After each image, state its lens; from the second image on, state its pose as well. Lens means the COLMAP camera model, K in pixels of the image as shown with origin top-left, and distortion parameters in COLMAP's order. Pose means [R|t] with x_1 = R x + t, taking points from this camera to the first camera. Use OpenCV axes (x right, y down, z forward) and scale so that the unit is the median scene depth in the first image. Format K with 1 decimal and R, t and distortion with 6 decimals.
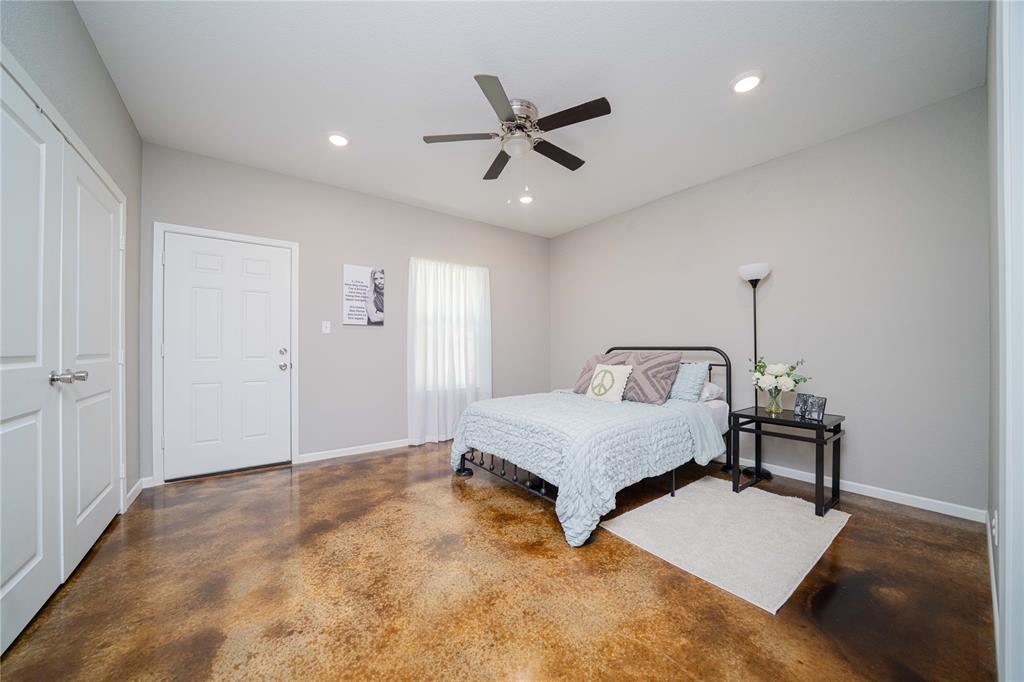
lens RADIAL K [[366.2, 0, 512.0], [0, 366.2, 341.0], [0, 0, 1]] dist [-0.017190, 0.000031]
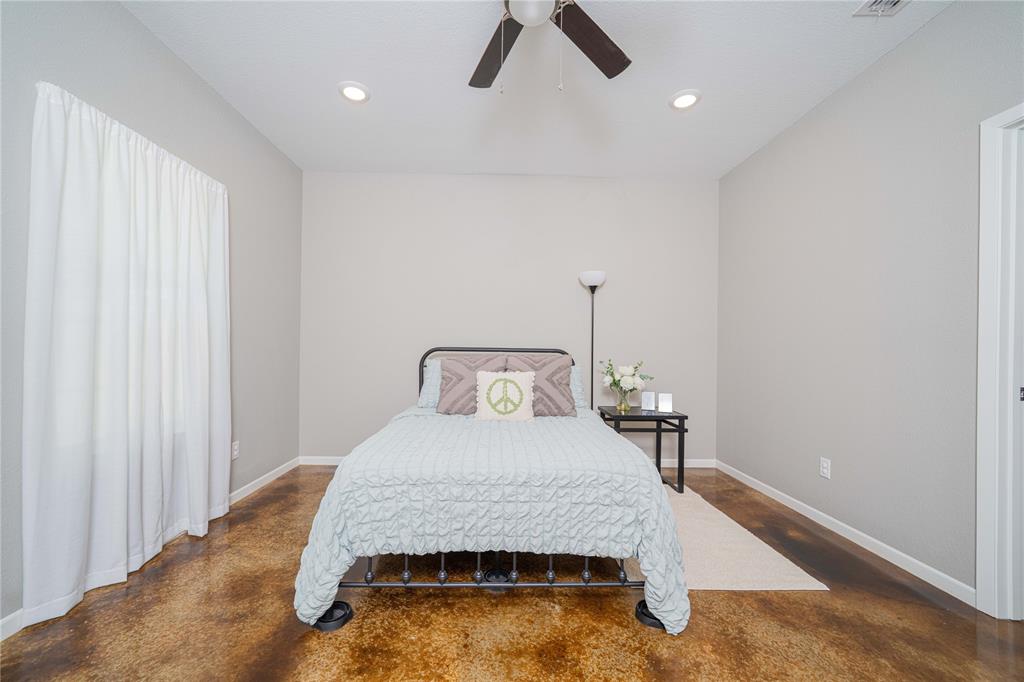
lens RADIAL K [[402.0, 0, 512.9], [0, 402.0, 343.1], [0, 0, 1]] dist [-0.002941, -0.000171]
pose [[0.570480, 0.022340, 0.821008, -0.446100], [-0.032675, 0.999456, -0.004492, 0.010199], [-0.820661, -0.024264, 0.570900, 0.557627]]
